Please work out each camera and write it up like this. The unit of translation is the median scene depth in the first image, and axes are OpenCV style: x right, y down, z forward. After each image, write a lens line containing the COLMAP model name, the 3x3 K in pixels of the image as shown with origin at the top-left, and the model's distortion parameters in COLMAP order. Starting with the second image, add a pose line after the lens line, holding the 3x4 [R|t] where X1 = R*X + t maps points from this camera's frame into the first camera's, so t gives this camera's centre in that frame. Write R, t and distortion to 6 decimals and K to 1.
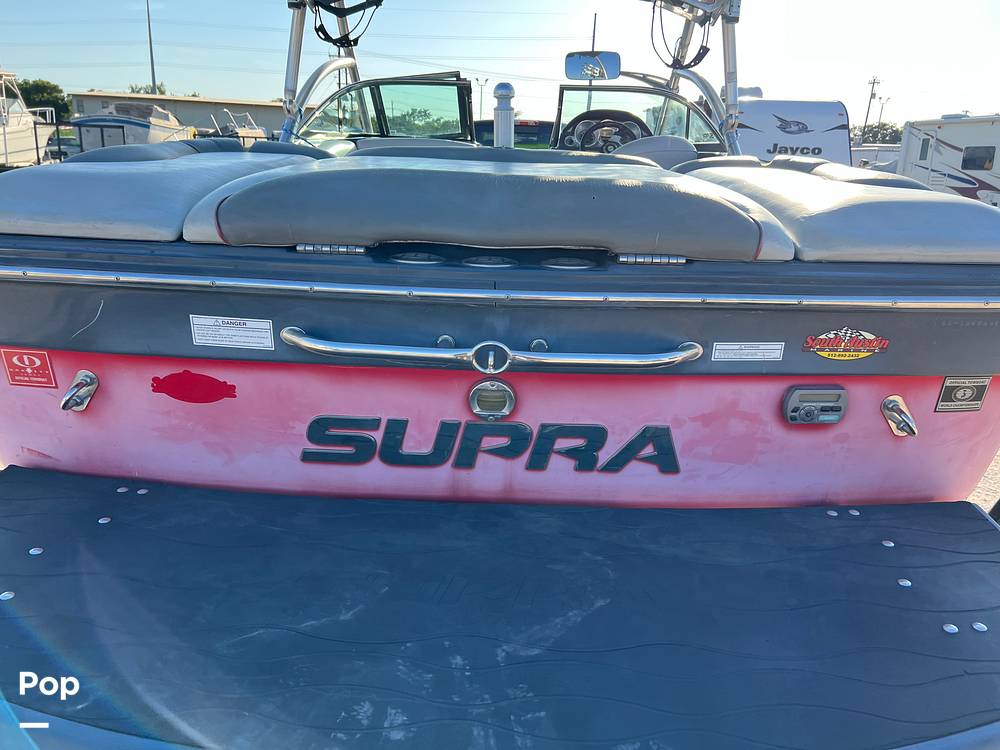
lens RADIAL K [[764.2, 0, 495.8], [0, 764.2, 377.3], [0, 0, 1]] dist [0.029824, -0.028573]
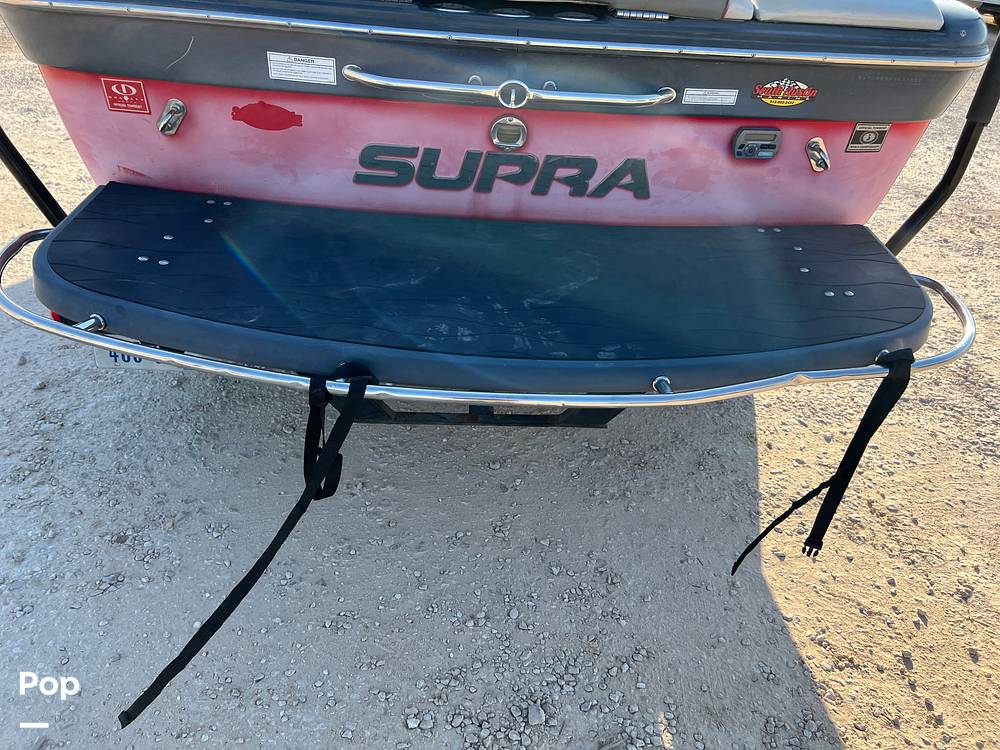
lens RADIAL K [[764.2, 0, 509.7], [0, 764.2, 372.4], [0, 0, 1]] dist [0.029824, -0.028573]
pose [[0.997015, -0.000446, 0.077207, -0.101796], [-0.020210, 0.963610, 0.266546, 0.072757], [-0.074516, -0.267311, 0.960725, -0.322558]]
